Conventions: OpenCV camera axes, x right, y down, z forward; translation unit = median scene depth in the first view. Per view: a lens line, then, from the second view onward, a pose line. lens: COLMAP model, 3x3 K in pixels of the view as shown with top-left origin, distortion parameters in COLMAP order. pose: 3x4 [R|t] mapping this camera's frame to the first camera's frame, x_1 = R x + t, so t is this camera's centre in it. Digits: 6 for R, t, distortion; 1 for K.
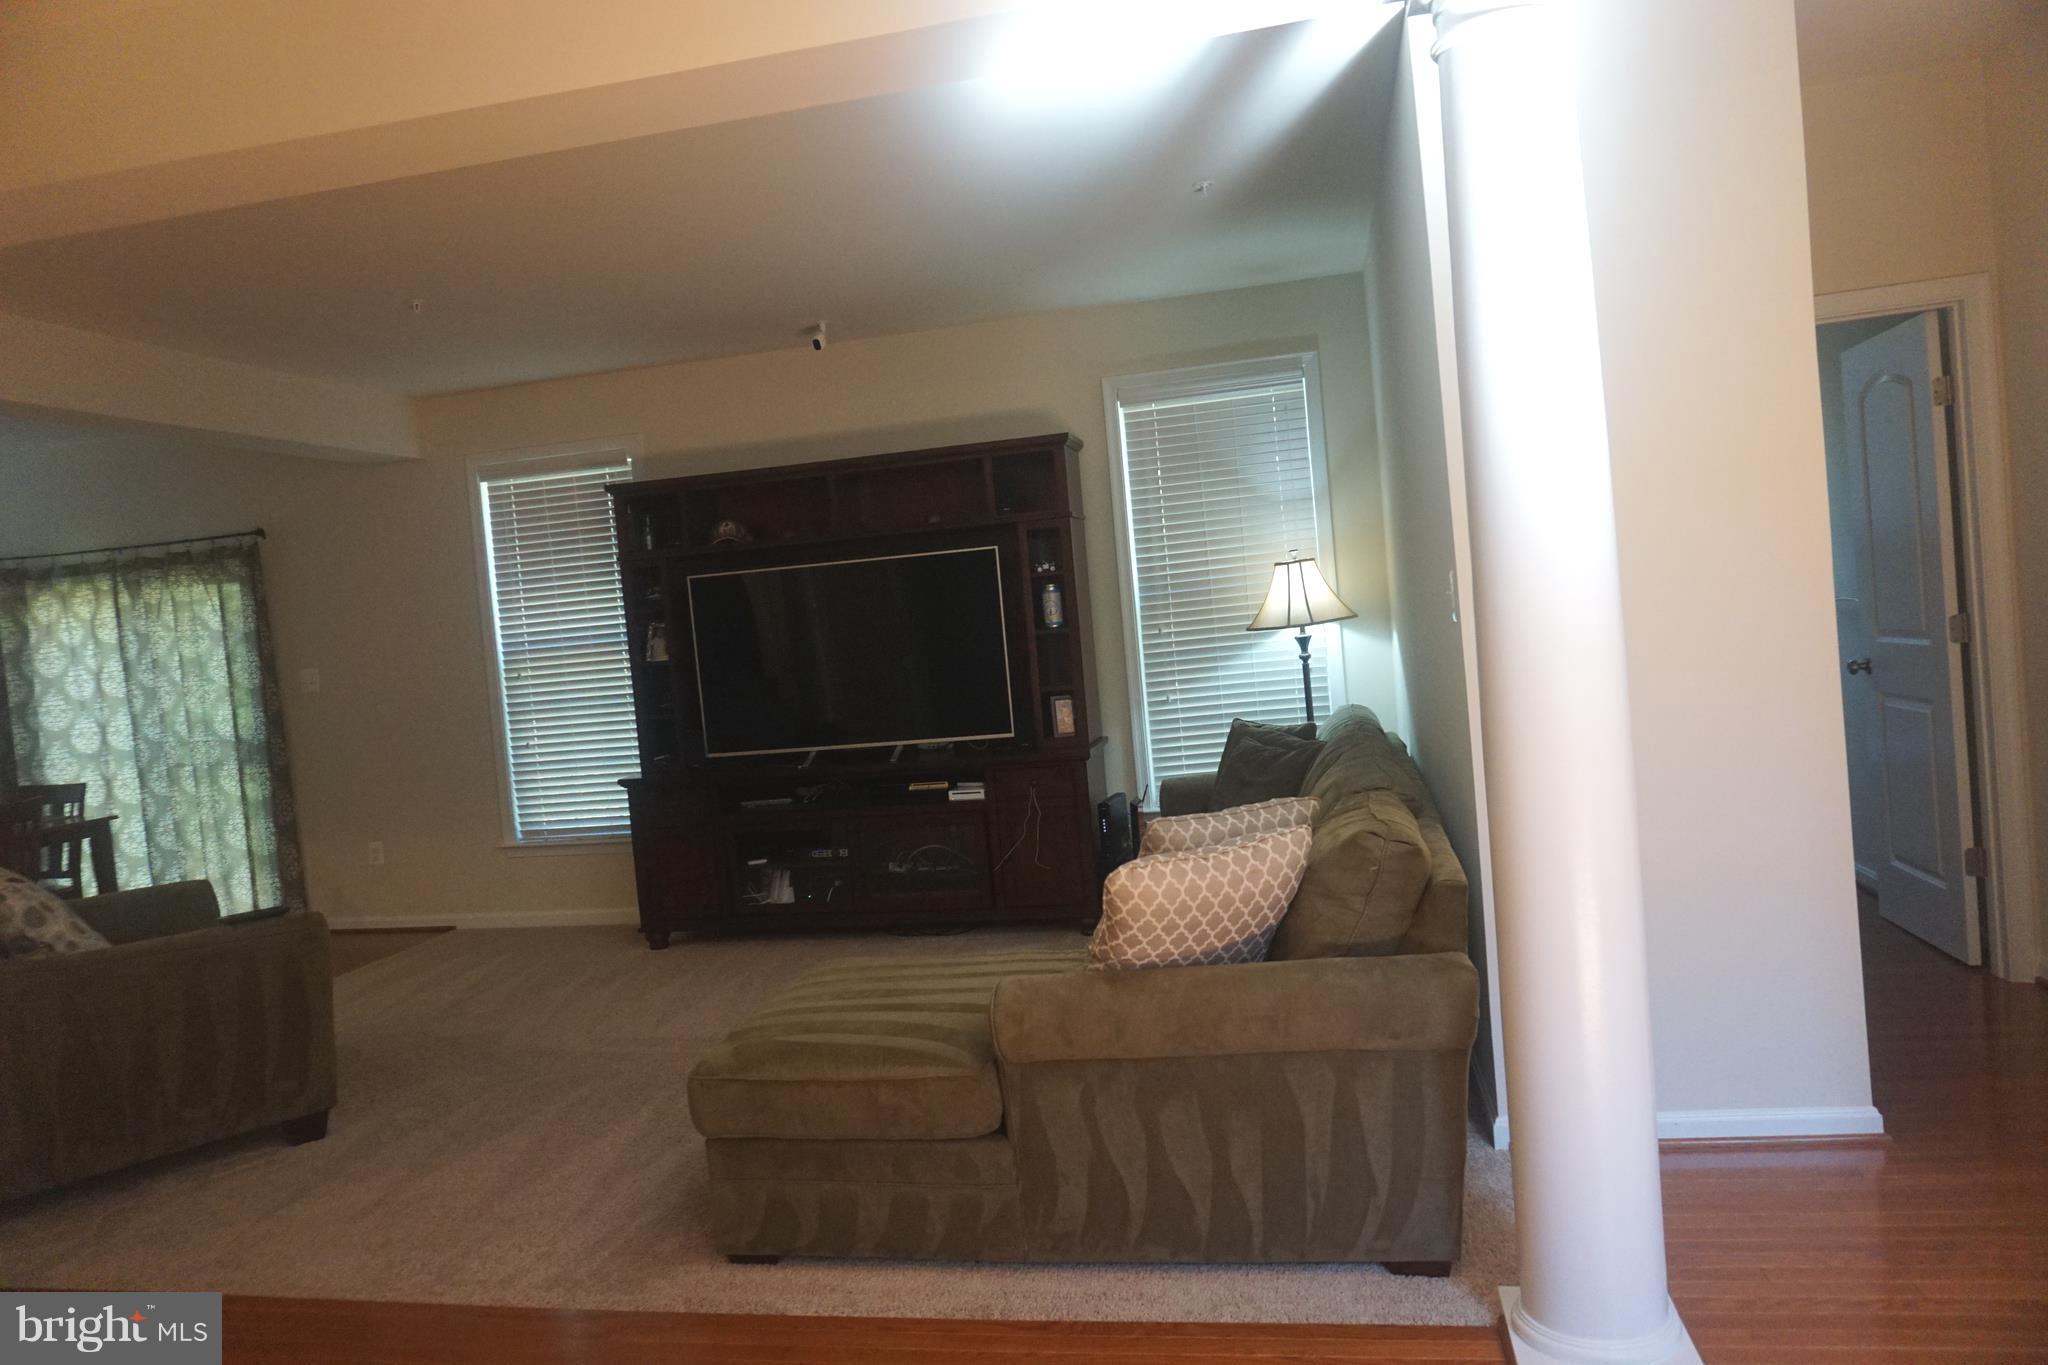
lens RADIAL K [[1356.9, 0, 1024.0], [0, 1356.9, 682.5], [0, 0, 1]] dist [-0.065749, 0.061222]
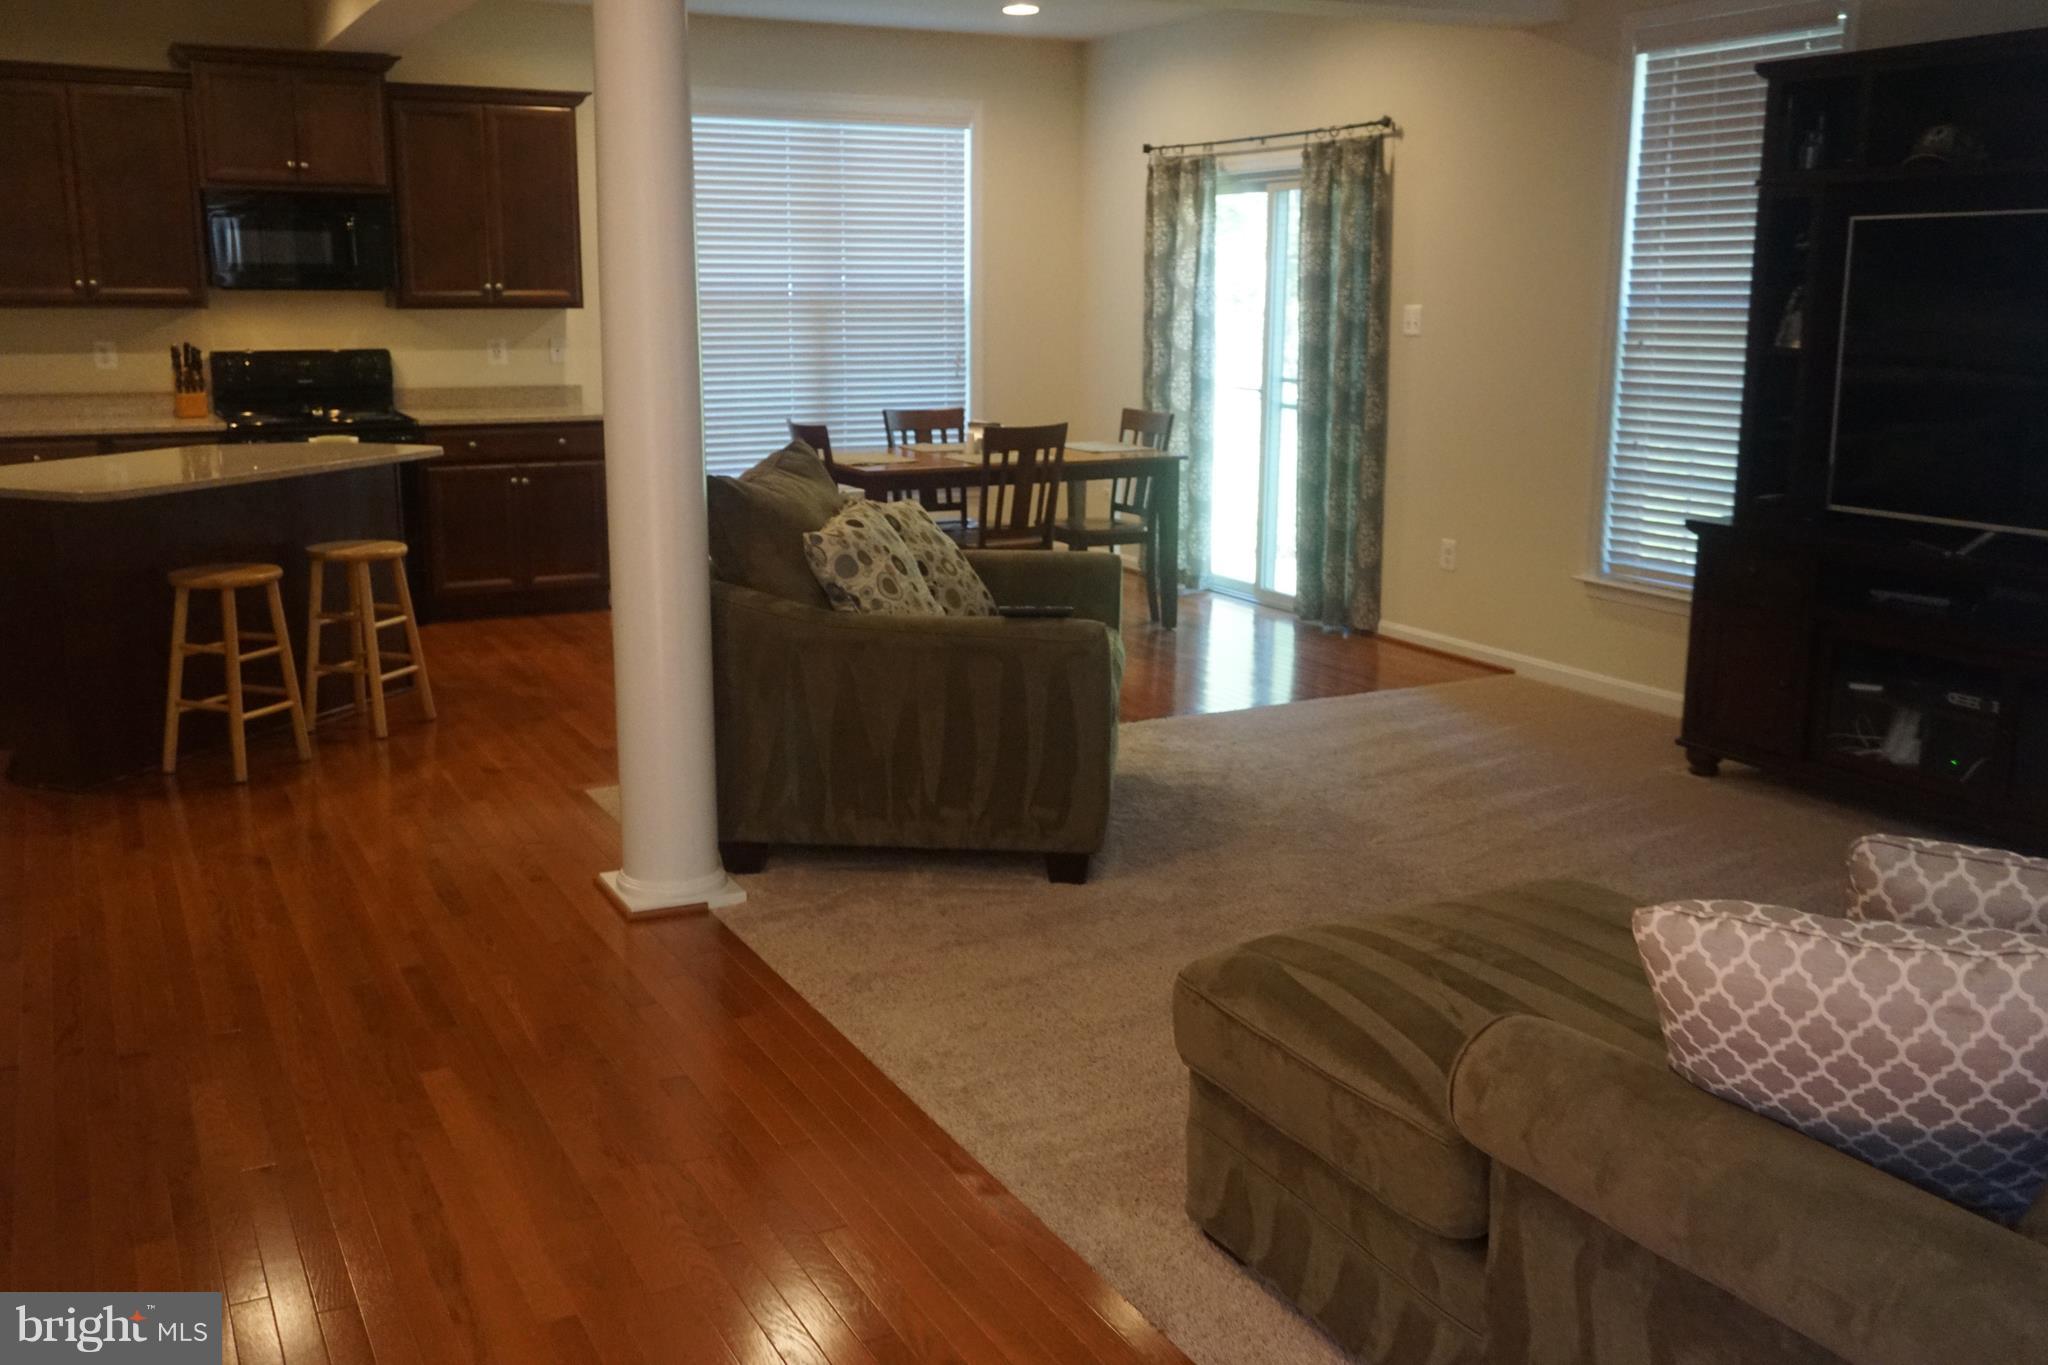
lens RADIAL K [[1805.2, 0, 1020.2], [0, 1805.2, 671.7], [0, 0, 1]] dist [-0.001508, 0.004942]
pose [[0.630799, 0.240571, -0.737712, 0.157488], [-0.089925, 0.966984, 0.238445, -0.036012], [0.770718, -0.084072, 0.631605, 0.148282]]
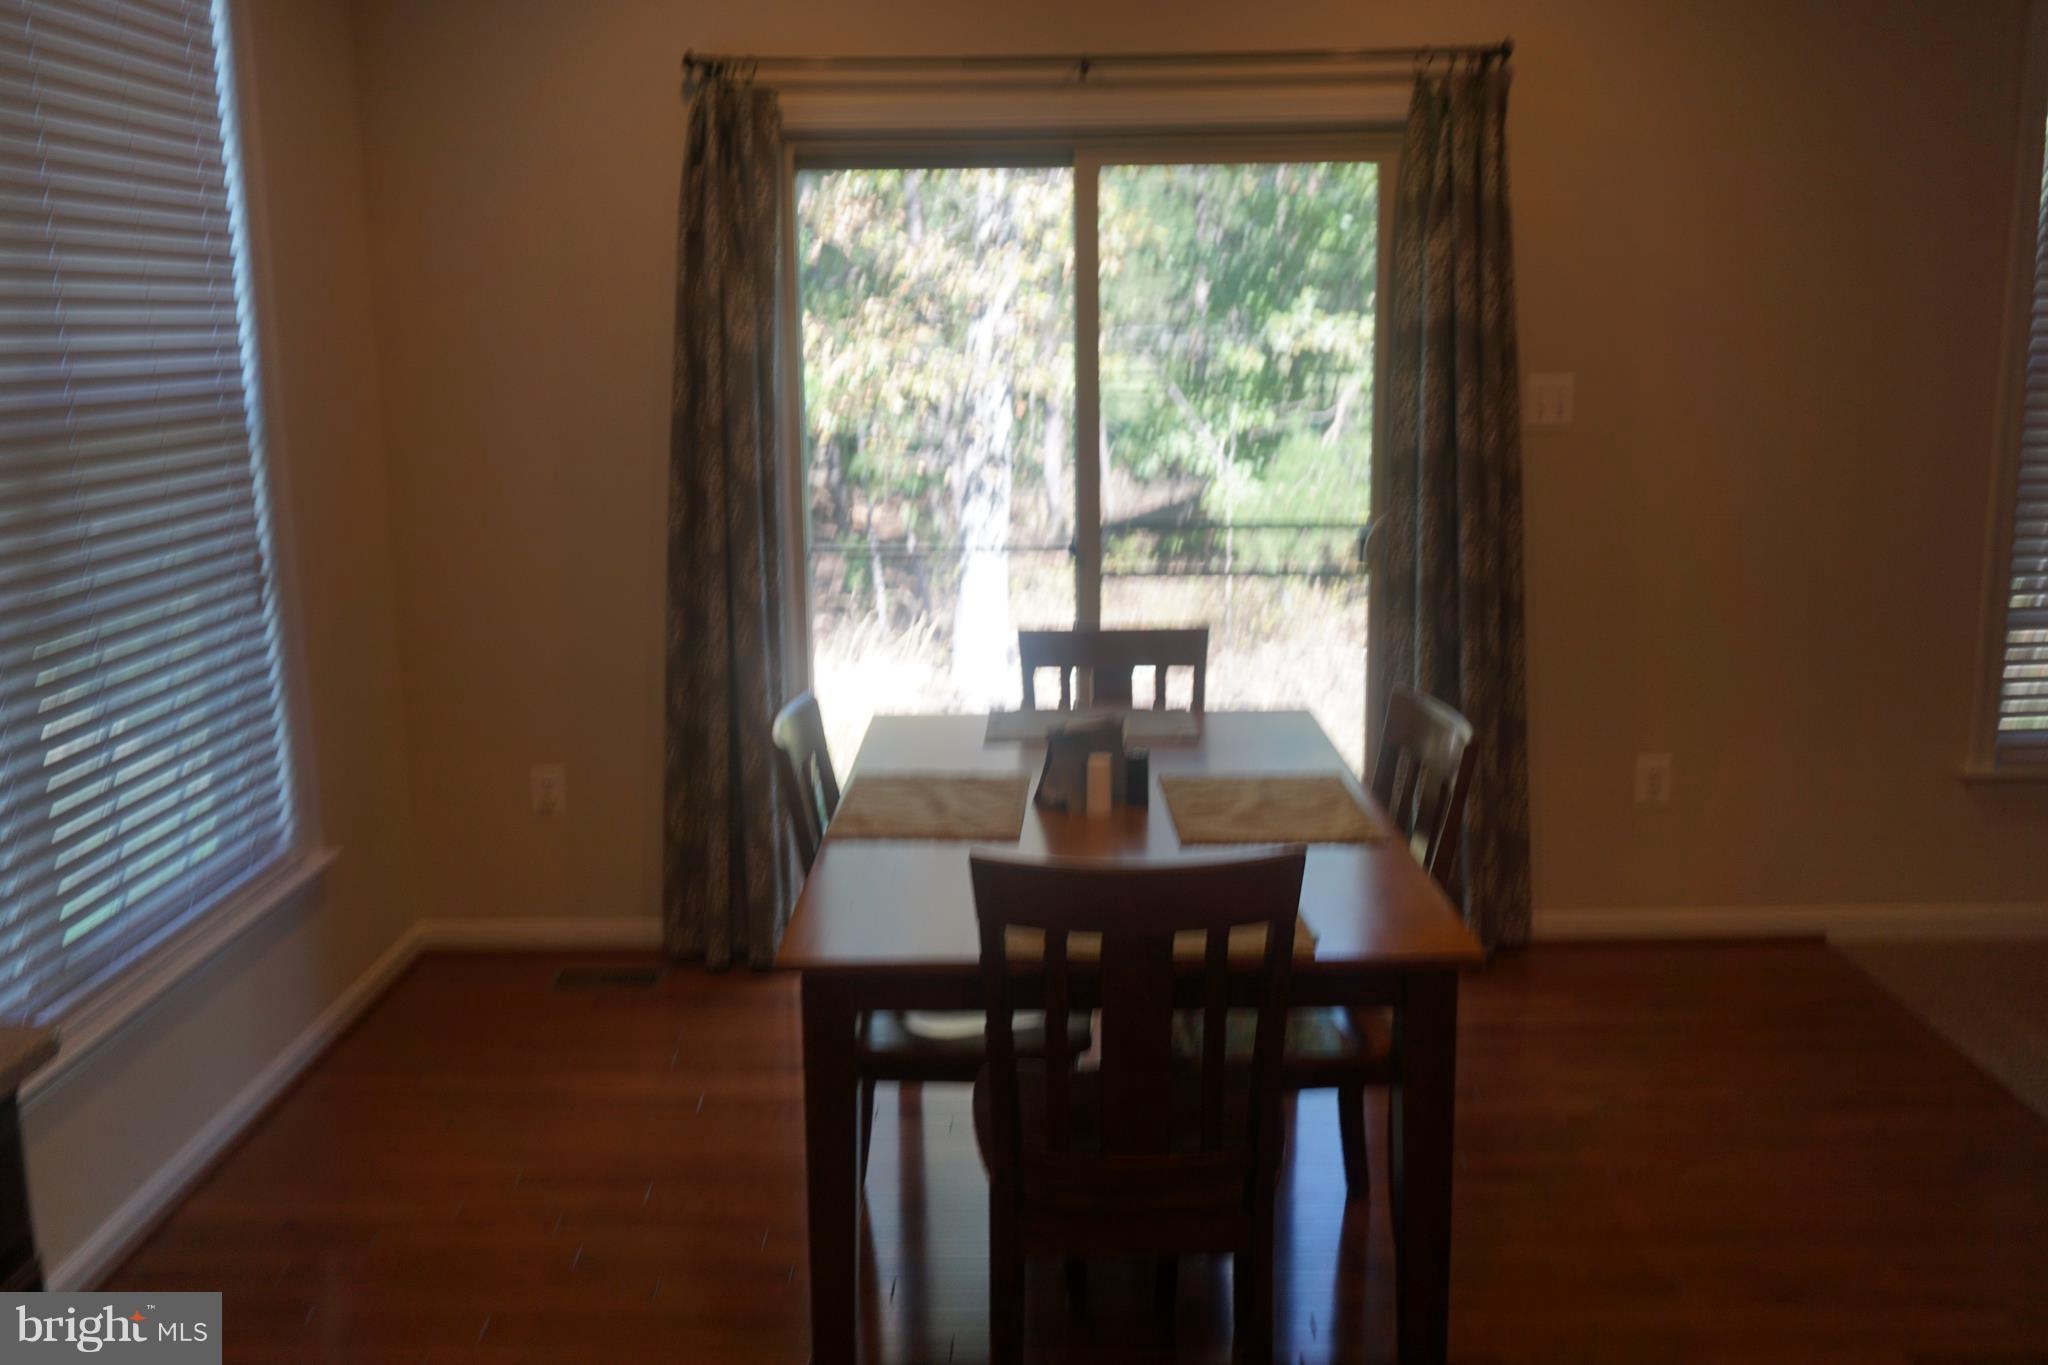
lens RADIAL K [[1784.3, 0, 974.5], [0, 1784.3, 685.9], [0, 0, 1]] dist [-0.002640, -0.000971]
pose [[0.982964, 0.025802, 0.181979, -0.878851], [-0.049935, 0.990346, 0.129310, 0.026608], [-0.176885, -0.136194, 0.974763, 0.462565]]
